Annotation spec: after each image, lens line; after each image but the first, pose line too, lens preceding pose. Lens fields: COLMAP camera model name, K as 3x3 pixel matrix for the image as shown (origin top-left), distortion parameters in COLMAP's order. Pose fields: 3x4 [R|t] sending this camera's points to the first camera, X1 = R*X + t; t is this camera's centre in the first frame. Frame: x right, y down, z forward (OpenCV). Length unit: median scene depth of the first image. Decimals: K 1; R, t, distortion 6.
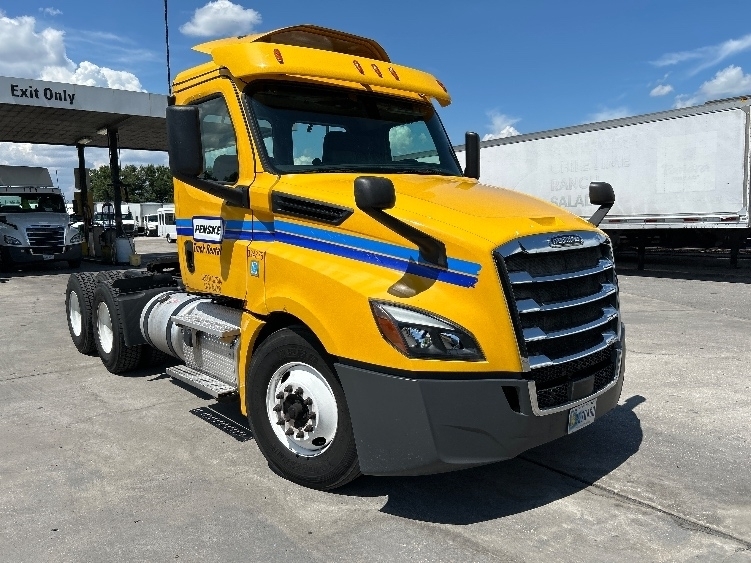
lens RADIAL K [[587.9, 0, 358.5], [0, 587.9, 298.5], [0, 0, 1]] dist [0.019477, 0.003617]
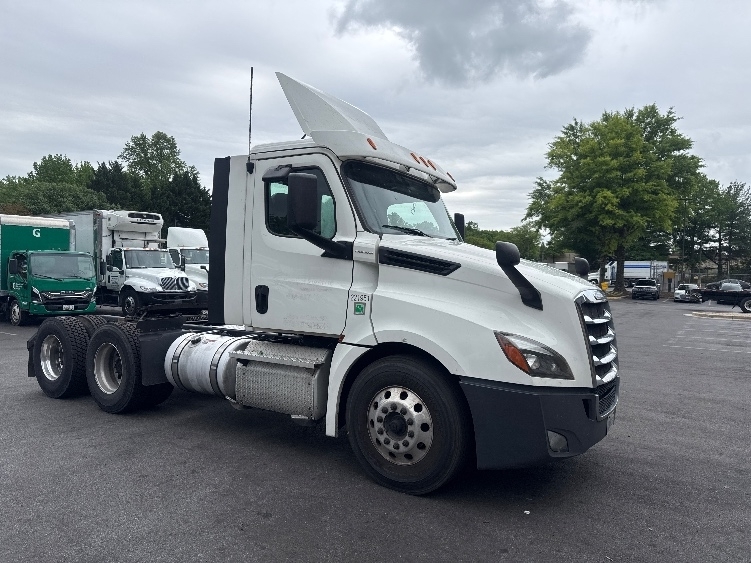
lens RADIAL K [[544.0, 0, 373.0], [0, 544.0, 280.1], [0, 0, 1]] dist [0.058836, -0.005408]
pose [[0.964409, 0.046719, 0.260255, -0.506638], [-0.010801, 0.990406, -0.137767, 0.052746], [-0.264195, 0.130053, 0.955661, -0.106621]]
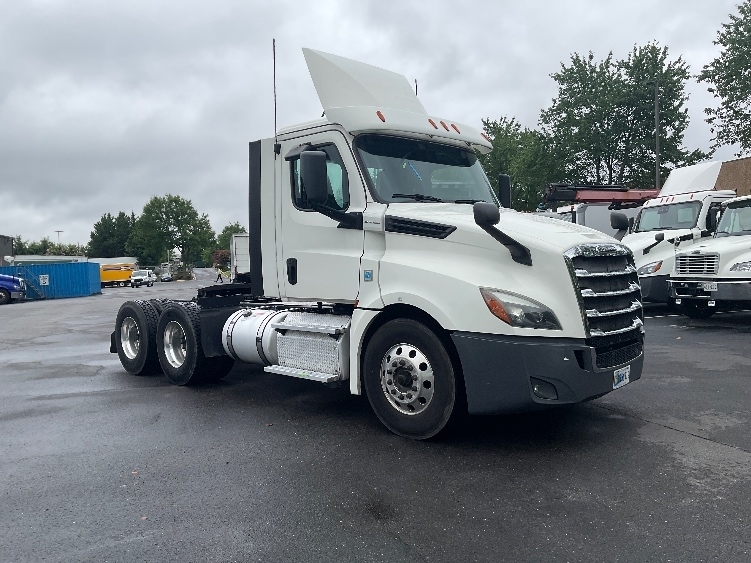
lens RADIAL K [[626.1, 0, 373.6], [0, 626.1, 281.5], [0, 0, 1]] dist [0.041704, -0.003369]
pose [[0.996943, -0.004949, 0.077979, -0.313475], [0.013210, 0.994301, -0.105790, 0.127348], [-0.077012, 0.106497, 0.991326, -0.425418]]
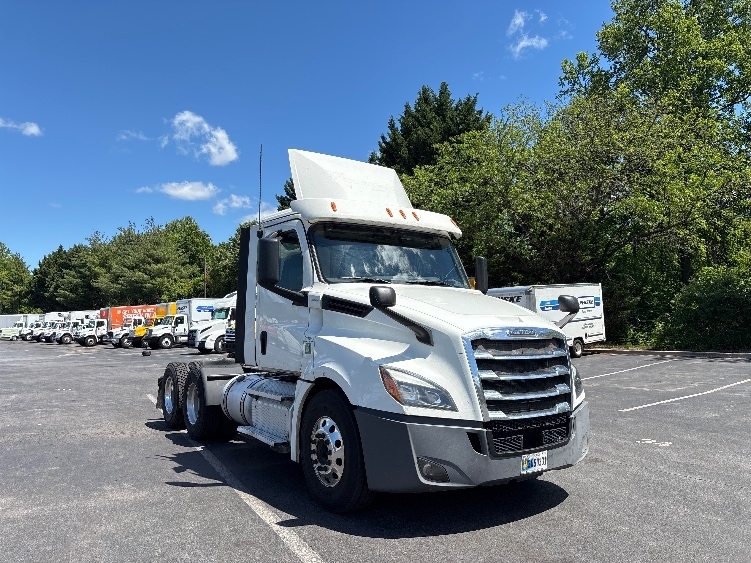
lens RADIAL K [[544.0, 0, 375.7], [0, 544.0, 288.5], [0, 0, 1]] dist [0.058836, -0.005408]
pose [[0.995988, 0.021711, -0.086808, 0.112455], [-0.039650, 0.976761, -0.210630, 0.089590], [0.080218, 0.213227, 0.973704, -0.338954]]
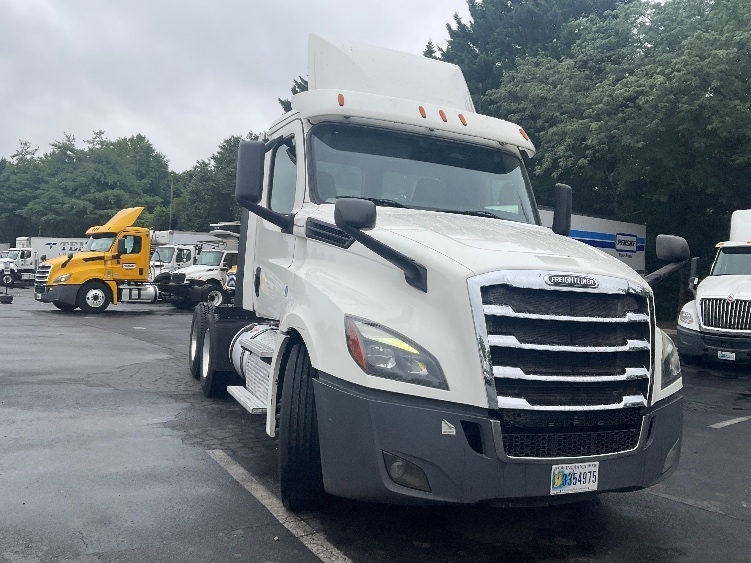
lens RADIAL K [[626.1, 0, 377.8], [0, 626.1, 281.3], [0, 0, 1]] dist [0.041704, -0.003369]
pose [[0.958229, 0.086653, -0.272561, 0.325198], [-0.126930, 0.982849, -0.133775, 0.072661], [0.256294, 0.162784, 0.952793, -0.029932]]
